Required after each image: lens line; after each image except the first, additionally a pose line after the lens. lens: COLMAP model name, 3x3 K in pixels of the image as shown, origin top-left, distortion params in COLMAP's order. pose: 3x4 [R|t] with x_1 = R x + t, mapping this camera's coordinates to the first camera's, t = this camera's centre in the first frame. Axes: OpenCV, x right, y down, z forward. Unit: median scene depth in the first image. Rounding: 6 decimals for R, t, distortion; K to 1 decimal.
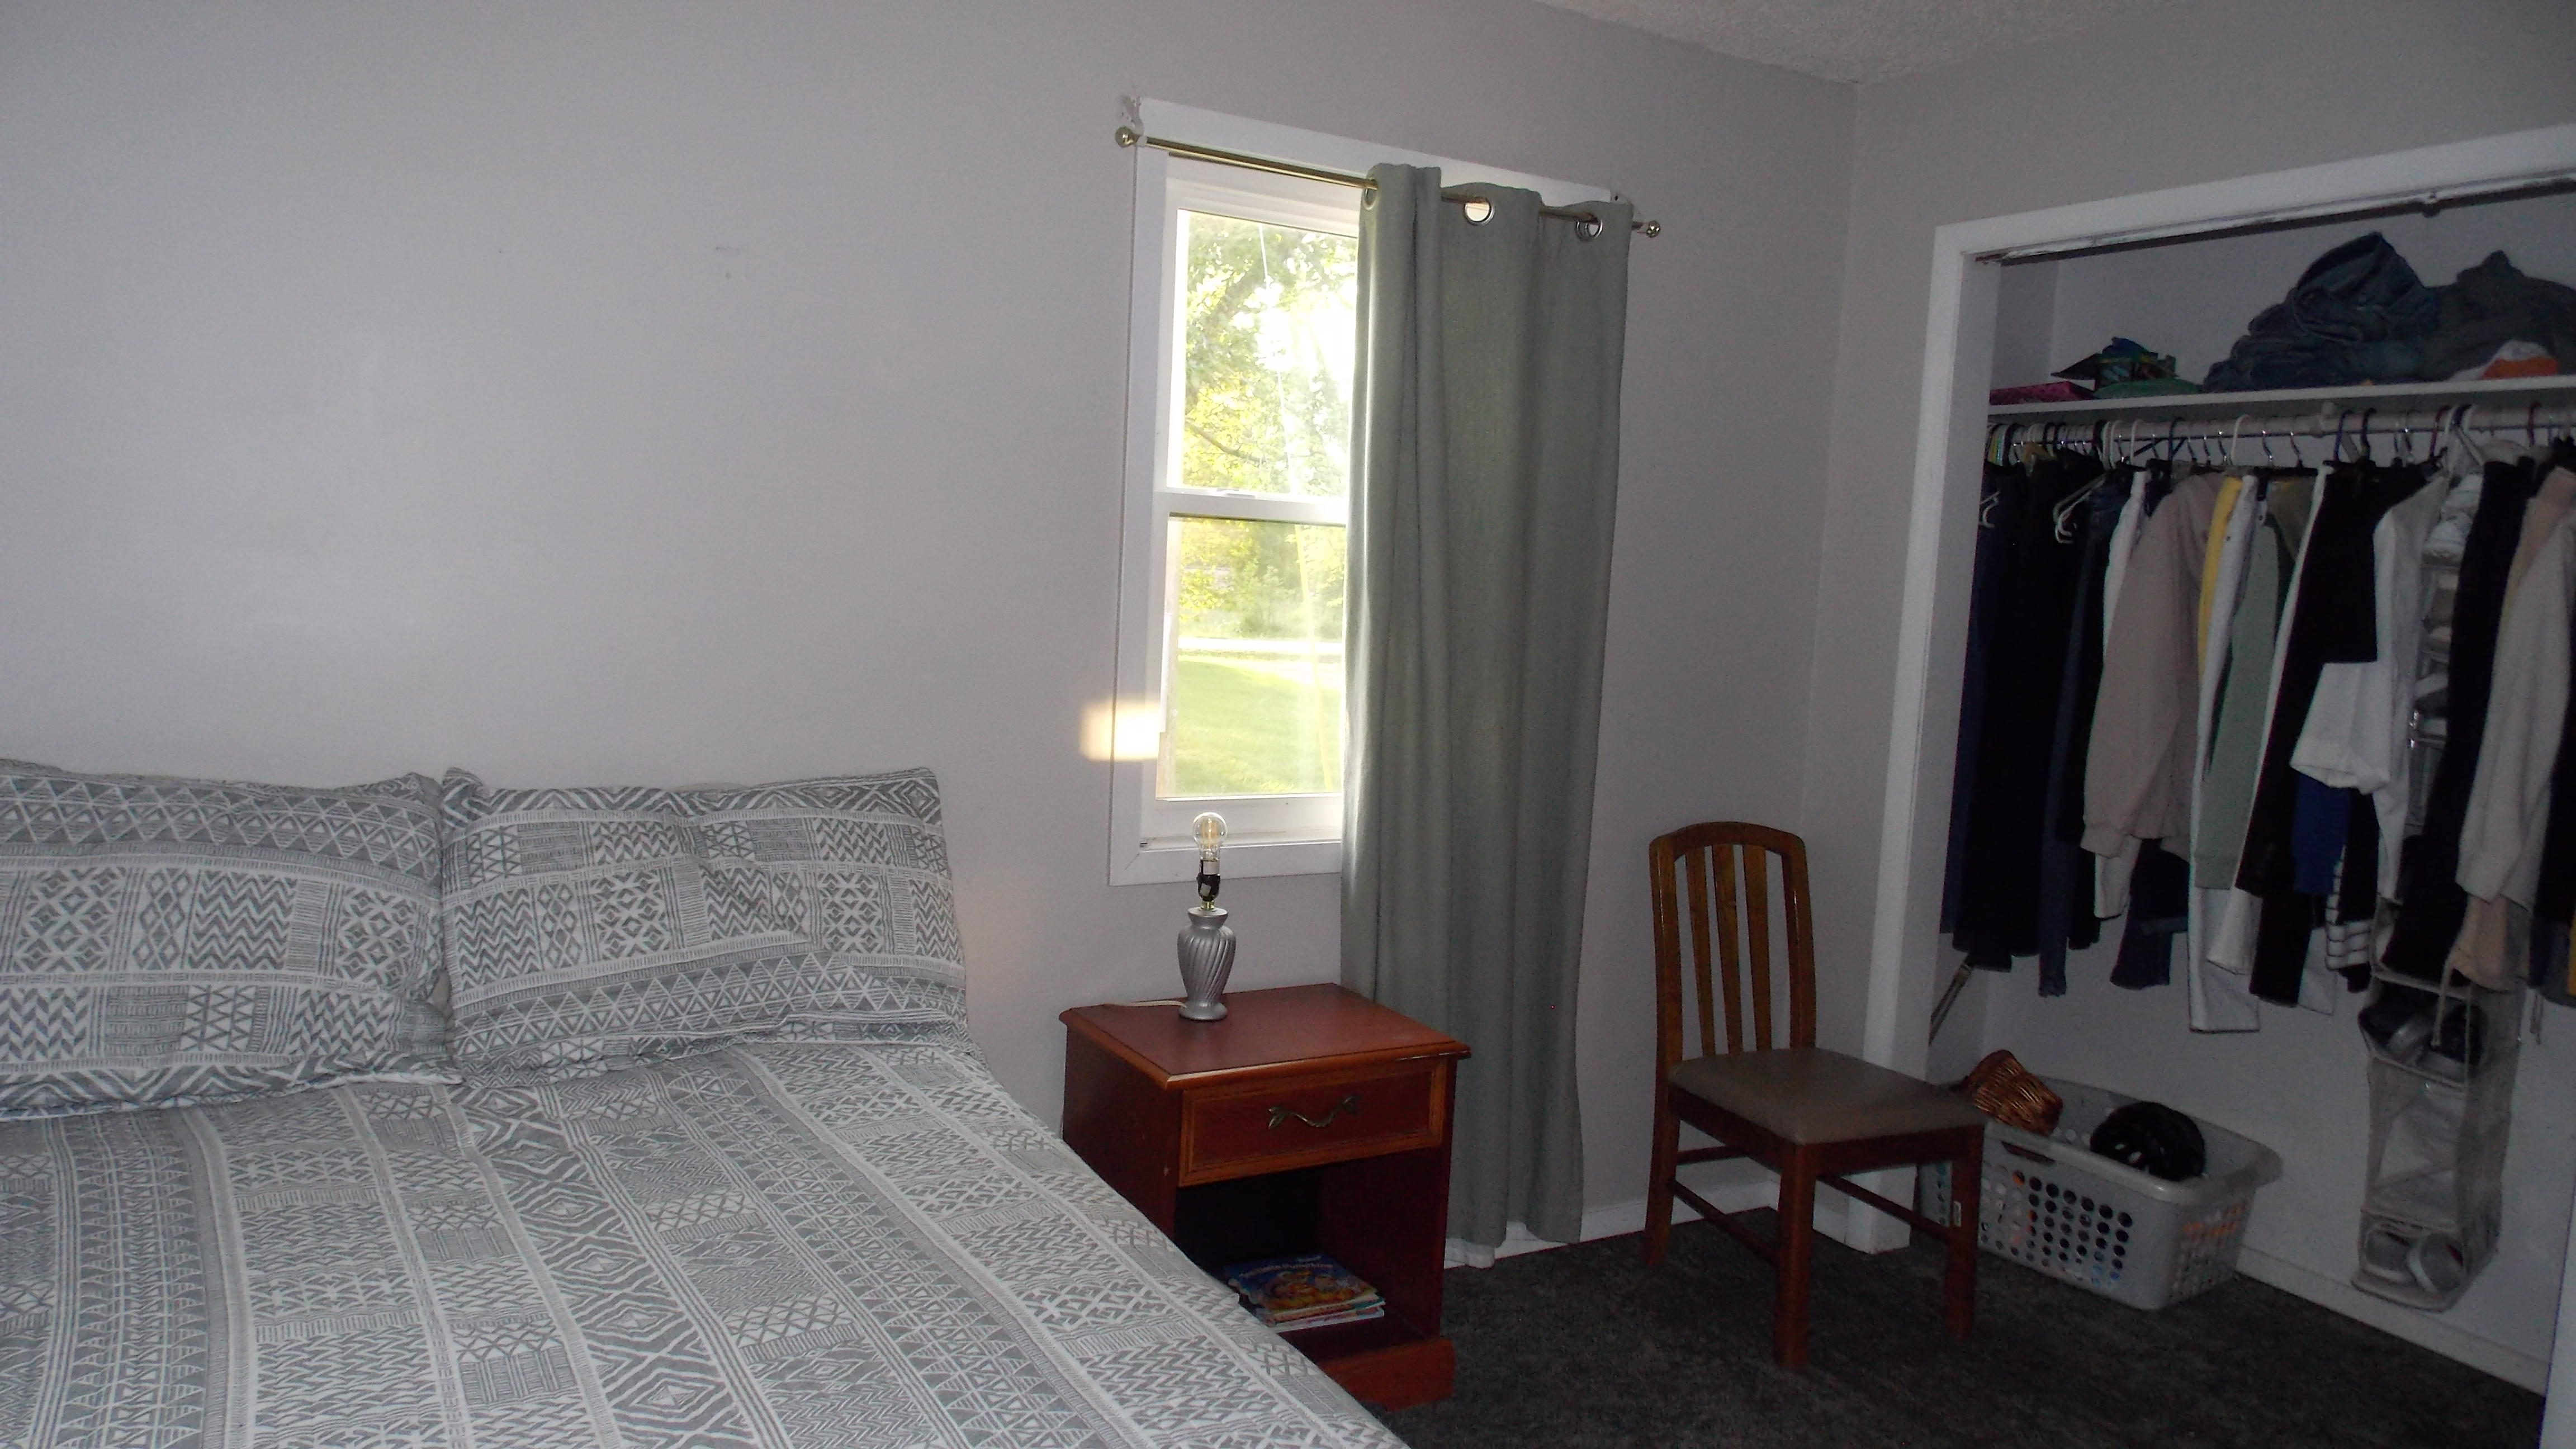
lens RADIAL K [[1694.9, 0, 1288.2], [0, 1694.9, 718.3], [0, 0, 1]] dist [0.004595, 0.005830]
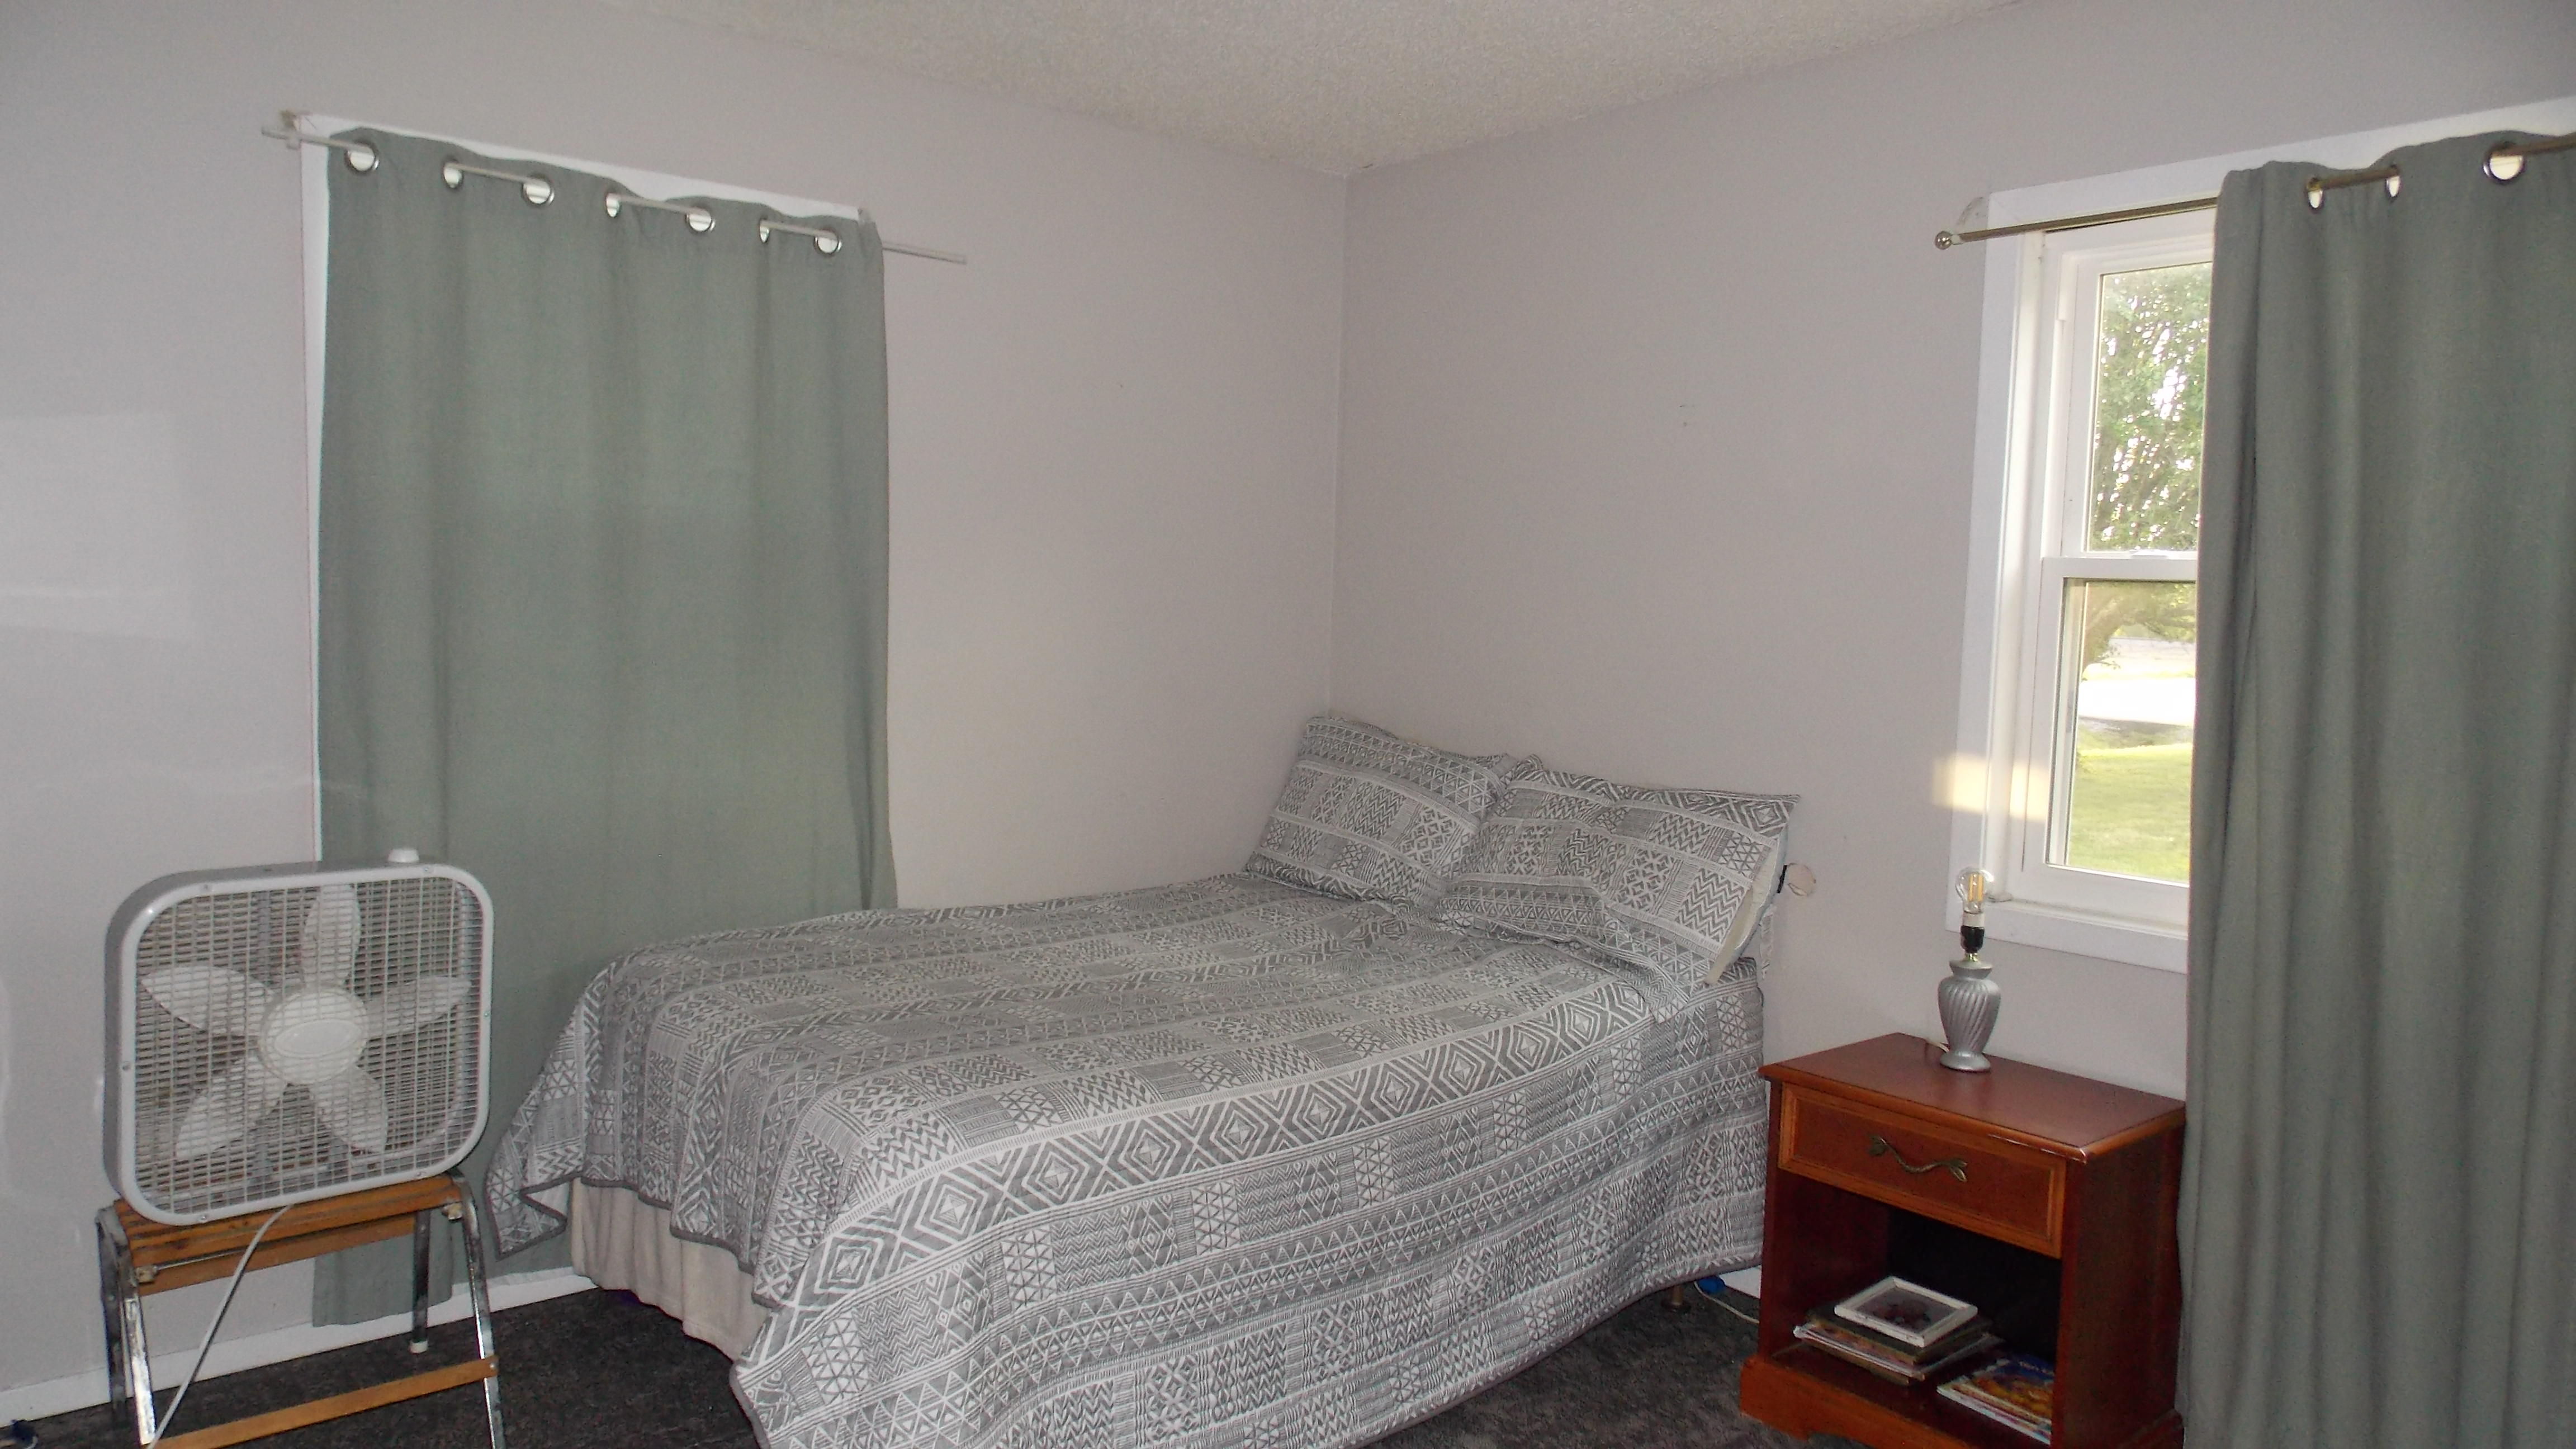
lens RADIAL K [[1694.9, 0, 1287.1], [0, 1694.9, 722.1], [0, 0, 1]] dist [0.004595, 0.005830]
pose [[0.169057, 0.032507, -0.985070, 0.885340], [-0.114708, 0.993313, 0.013092, 0.003655], [0.978908, 0.110782, 0.171655, 0.405044]]
